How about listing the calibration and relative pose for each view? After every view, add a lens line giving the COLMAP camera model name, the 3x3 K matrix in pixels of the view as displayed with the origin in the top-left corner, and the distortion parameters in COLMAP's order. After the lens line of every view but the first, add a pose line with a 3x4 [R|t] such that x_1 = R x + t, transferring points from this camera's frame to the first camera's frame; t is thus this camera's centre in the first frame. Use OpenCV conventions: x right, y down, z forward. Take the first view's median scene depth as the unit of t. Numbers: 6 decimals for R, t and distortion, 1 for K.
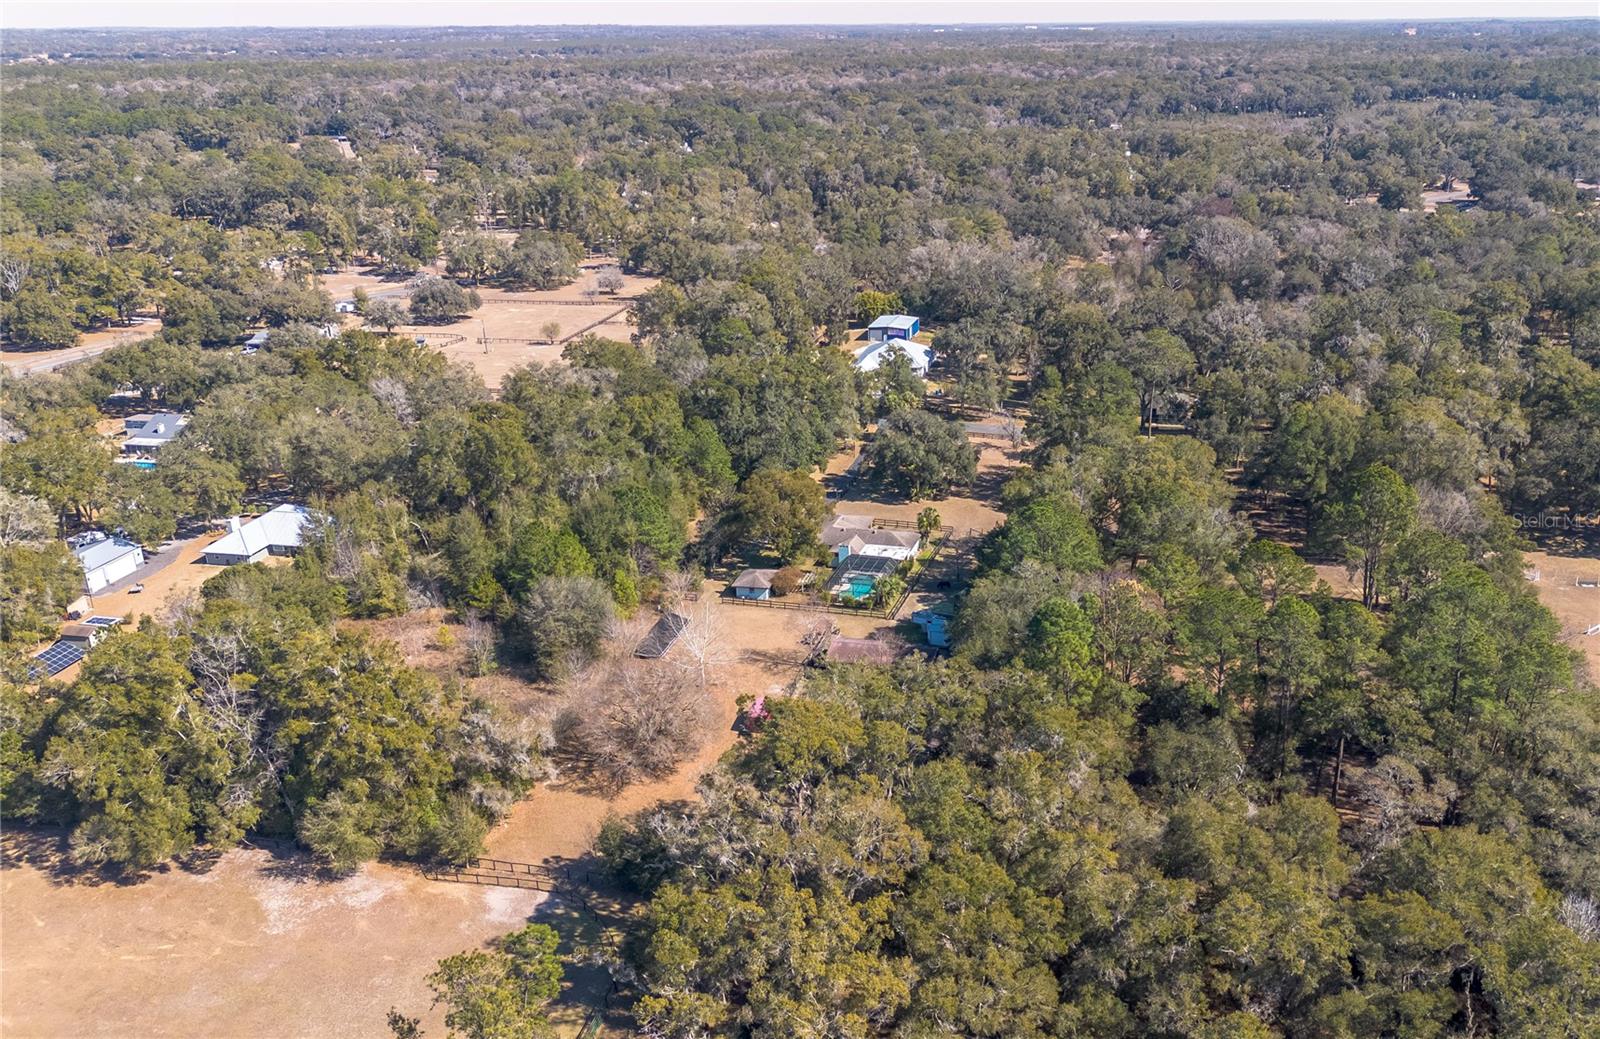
lens RADIAL K [[1391.0, 0, 804.9], [0, 1391.0, 513.5], [0, 0, 1]] dist [0.060234, -0.088991]
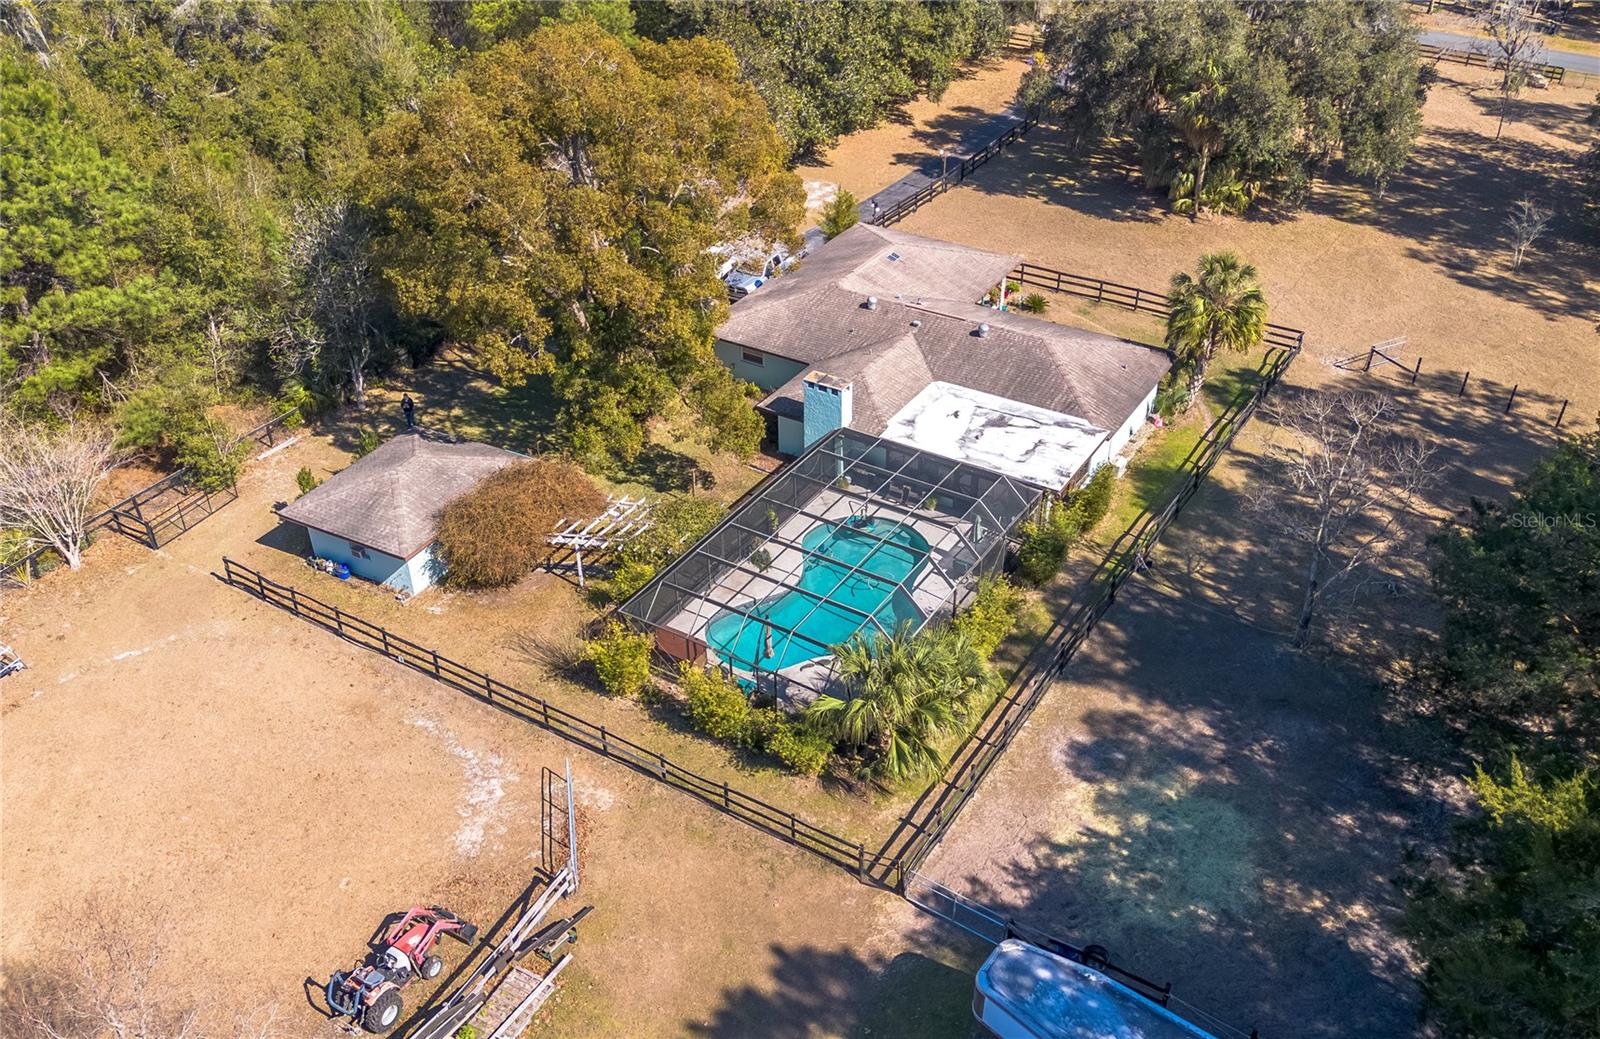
lens RADIAL K [[1391.0, 0, 811.9], [0, 1391.0, 509.1], [0, 0, 1]] dist [0.060234, -0.088991]
pose [[0.974342, 0.151081, -0.166828, 0.064362], [-0.108784, 0.965011, 0.238581, -0.011711], [0.197035, -0.214311, 0.956686, 0.717964]]
